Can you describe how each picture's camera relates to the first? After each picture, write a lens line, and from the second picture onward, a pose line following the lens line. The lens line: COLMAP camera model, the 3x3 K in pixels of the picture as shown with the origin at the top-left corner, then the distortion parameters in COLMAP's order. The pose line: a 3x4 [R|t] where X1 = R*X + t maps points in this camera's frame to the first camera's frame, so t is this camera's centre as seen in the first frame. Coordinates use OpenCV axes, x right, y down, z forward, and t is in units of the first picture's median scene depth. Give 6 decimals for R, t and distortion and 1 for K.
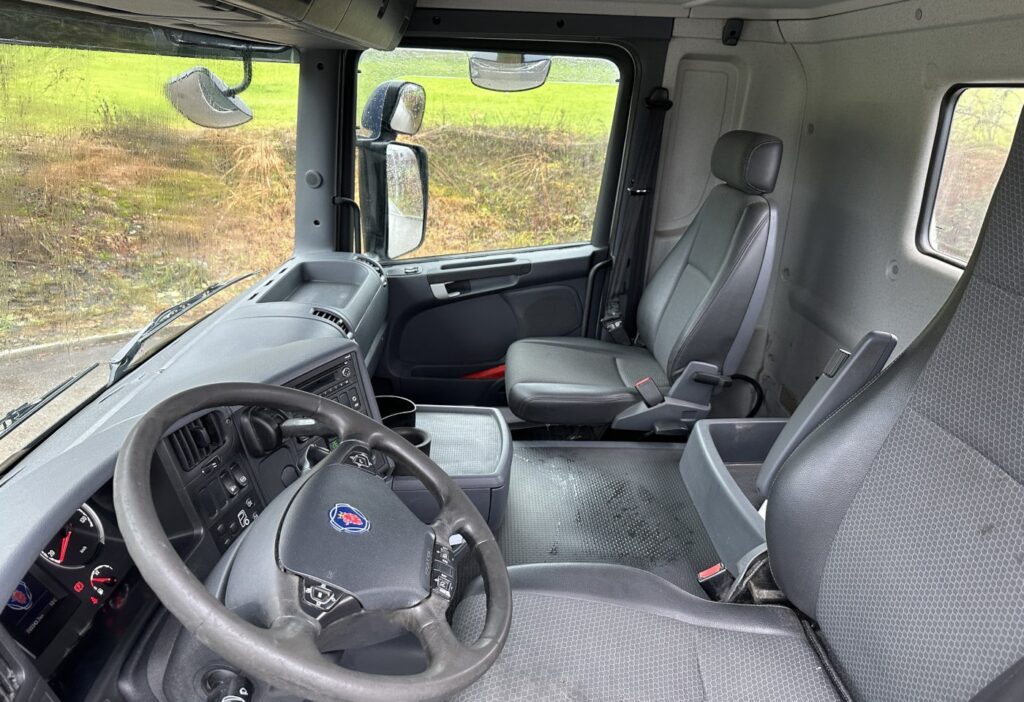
lens RADIAL K [[722.7, 0, 501.3], [0, 722.7, 368.3], [0, 0, 1]] dist [0.085769, -0.138087]
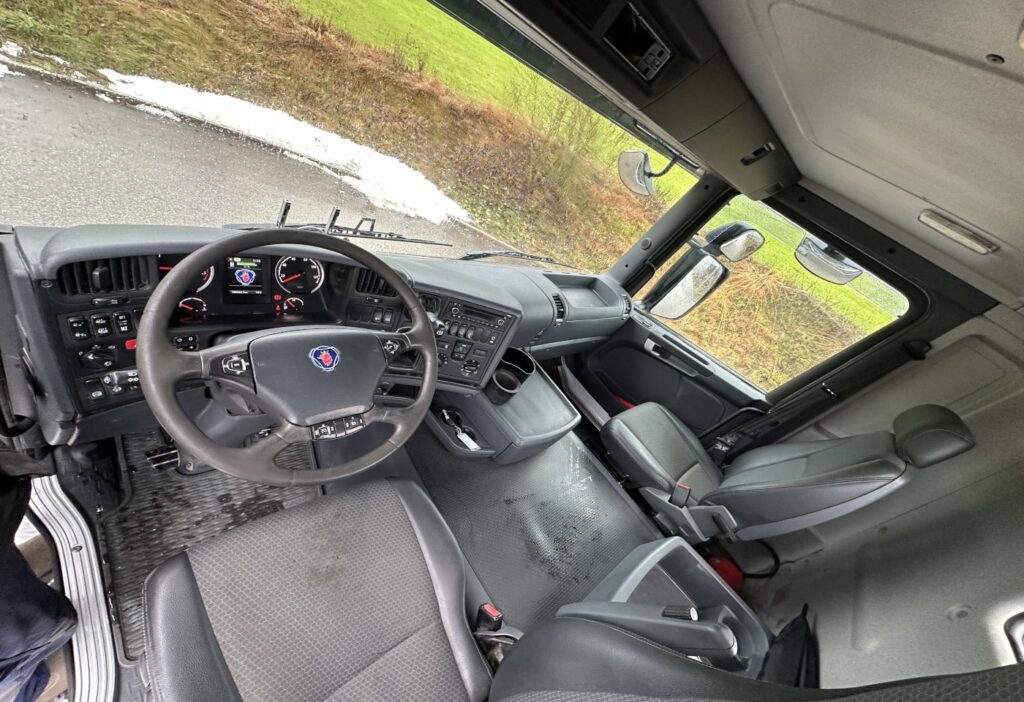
lens RADIAL K [[395.6, 0, 499.1], [0, 395.6, 378.3], [0, 0, 1]] dist [-0.000645, 0.000239]
pose [[0.592363, 0.686362, -0.421917, 0.127833], [-0.646910, 0.717343, 0.258703, -0.070477], [0.480223, 0.119696, 0.868941, 0.147001]]
